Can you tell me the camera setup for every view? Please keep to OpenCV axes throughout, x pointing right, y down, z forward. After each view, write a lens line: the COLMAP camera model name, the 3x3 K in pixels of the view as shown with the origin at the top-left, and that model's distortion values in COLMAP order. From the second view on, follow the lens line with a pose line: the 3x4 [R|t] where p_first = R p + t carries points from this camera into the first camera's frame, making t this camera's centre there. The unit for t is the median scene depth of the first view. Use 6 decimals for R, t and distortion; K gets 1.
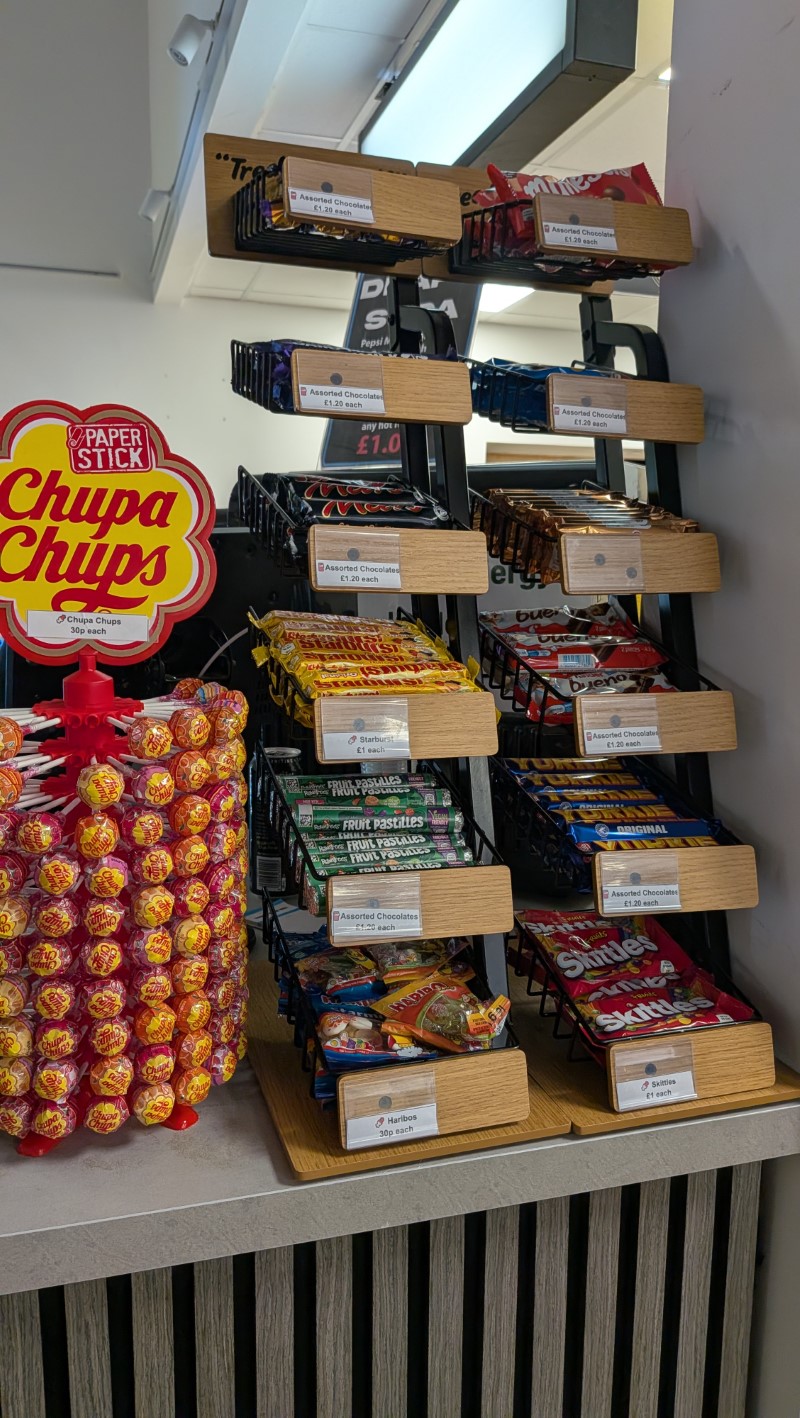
lens RADIAL K [[1026.9, 0, 396.6], [0, 1026.9, 711.1], [0, 0, 1]] dist [0.028042, -0.005248]
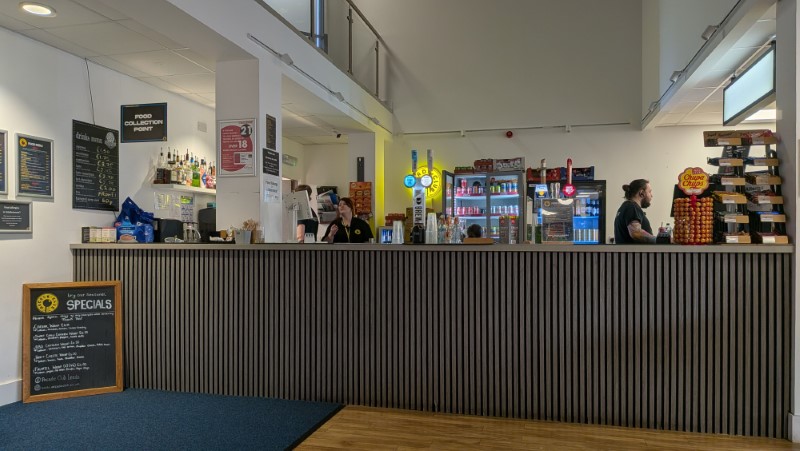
lens RADIAL K [[579.4, 0, 401.3], [0, 579.4, 238.2], [0, 0, 1]] dist [0.028042, -0.005248]
pose [[0.861227, -0.011195, -0.508096, 0.093034], [-0.070070, 0.987594, -0.140530, 1.238481], [0.503366, 0.156631, 0.849758, -4.630089]]
